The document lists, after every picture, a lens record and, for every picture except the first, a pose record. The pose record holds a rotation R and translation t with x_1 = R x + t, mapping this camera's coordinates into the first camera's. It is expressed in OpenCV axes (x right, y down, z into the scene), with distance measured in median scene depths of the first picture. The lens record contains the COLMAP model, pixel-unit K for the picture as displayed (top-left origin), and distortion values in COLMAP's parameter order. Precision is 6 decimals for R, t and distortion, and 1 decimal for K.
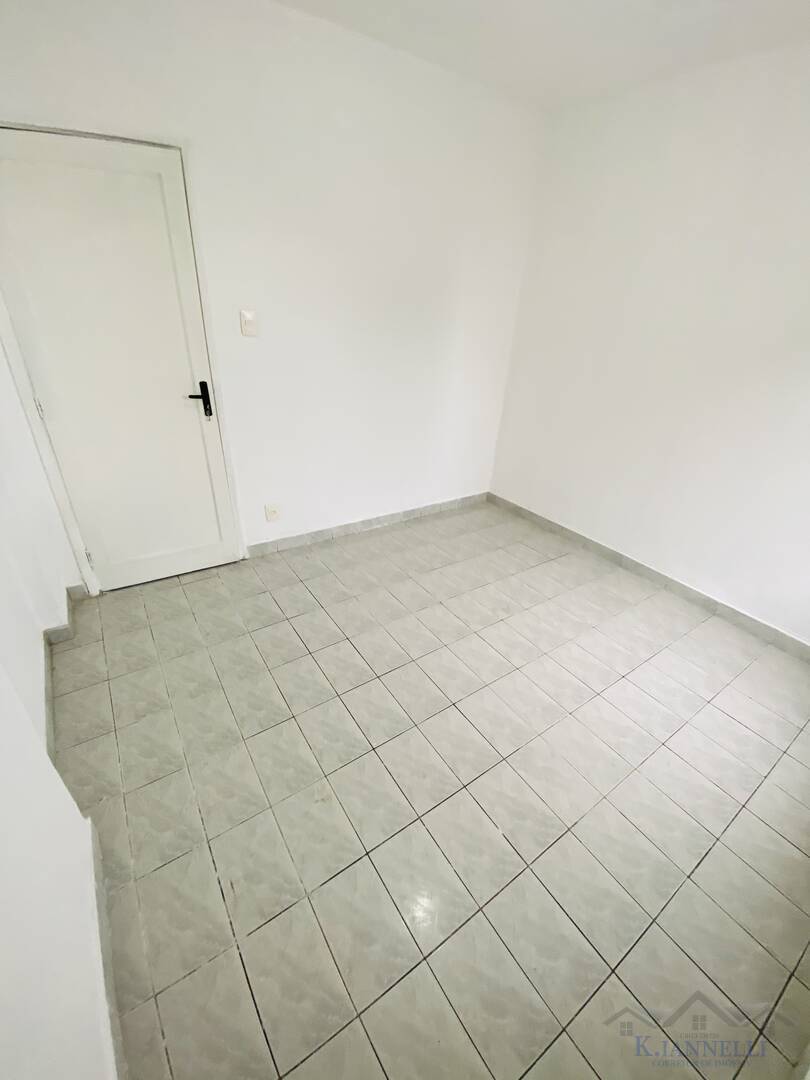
lens RADIAL K [[436.3, 0, 405.0], [0, 436.3, 540.0], [0, 0, 1]] dist [0.021495, -0.018204]
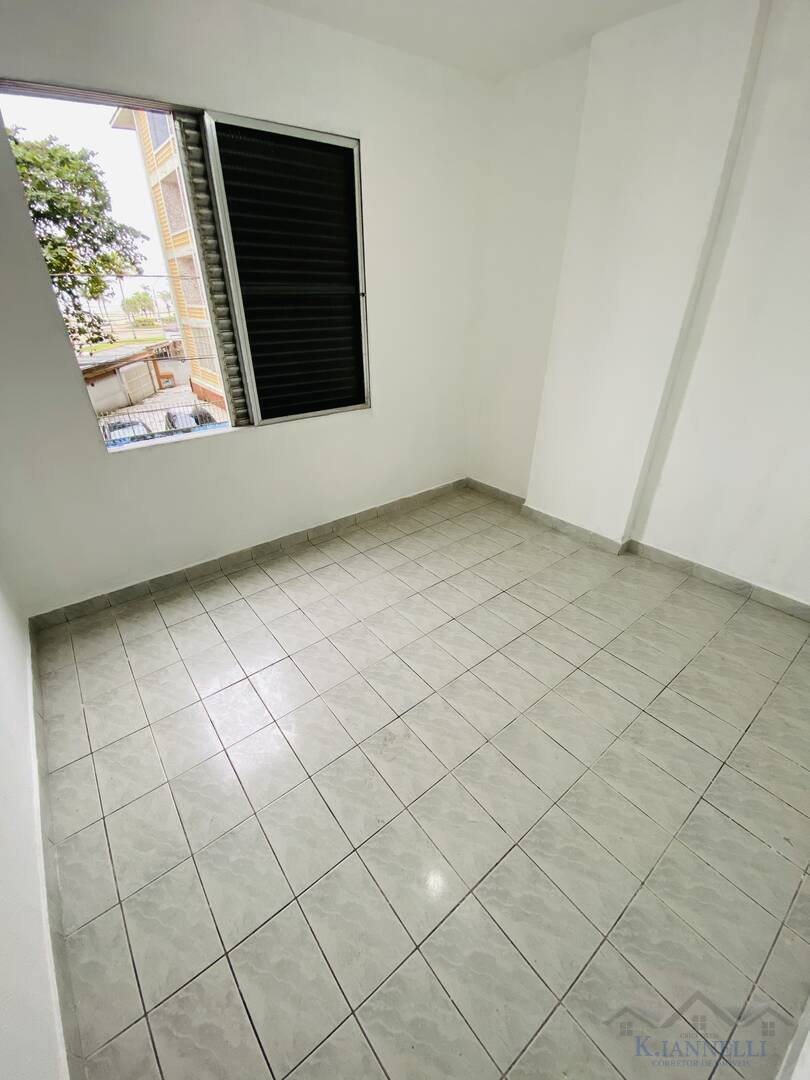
lens RADIAL K [[434.9, 0, 405.0], [0, 434.9, 540.0], [0, 0, 1]] dist [0.020195, -0.018062]
pose [[-0.996551, -0.005498, -0.082803, 0.271644], [-0.072970, 0.533249, 0.842806, -0.587685], [0.039521, 0.845941, -0.531810, 1.124137]]
